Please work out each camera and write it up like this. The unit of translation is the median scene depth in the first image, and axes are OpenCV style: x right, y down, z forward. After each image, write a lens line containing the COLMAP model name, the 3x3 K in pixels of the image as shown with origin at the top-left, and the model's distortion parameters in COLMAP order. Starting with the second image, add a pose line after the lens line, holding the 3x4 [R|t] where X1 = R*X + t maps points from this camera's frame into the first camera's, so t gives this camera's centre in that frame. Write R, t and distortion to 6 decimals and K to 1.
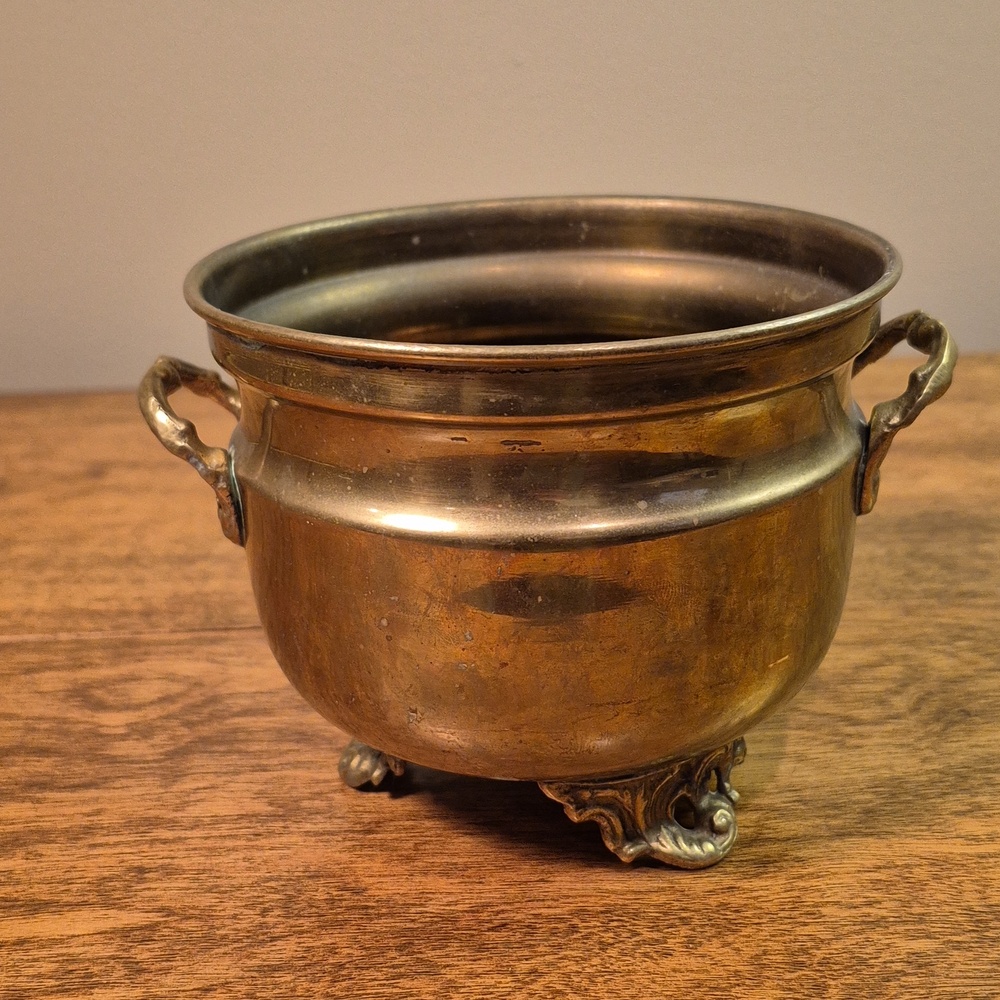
lens RADIAL K [[1607.3, 0, 525.3], [0, 1607.3, 500.4], [0, 0, 1]] dist [0.020310, -0.047199]
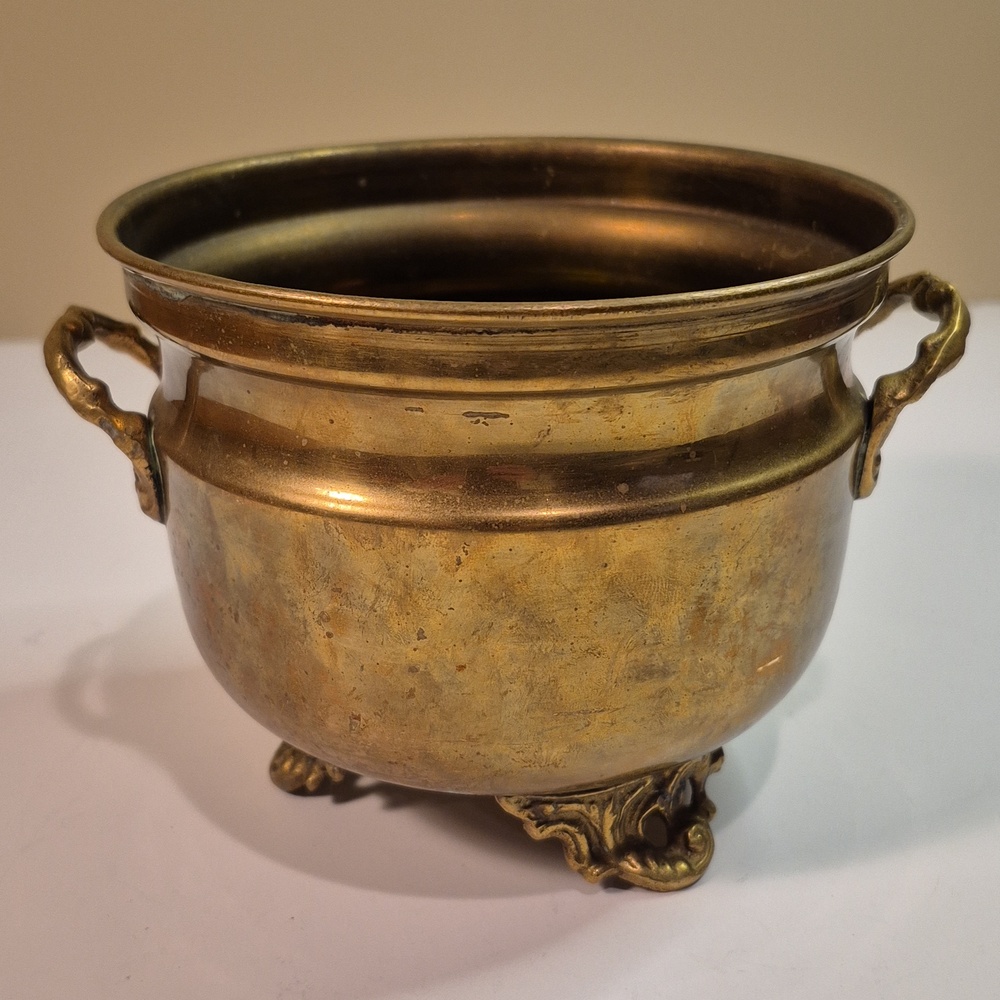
lens RADIAL K [[1607.3, 0, 525.3], [0, 1607.3, 500.4], [0, 0, 1]] dist [0.020310, -0.047199]
pose [[0.999019, 0.014460, 0.041863, -0.014752], [-0.015534, 0.999556, 0.025437, -0.010419], [-0.041477, -0.026062, 0.998800, 0.114488]]
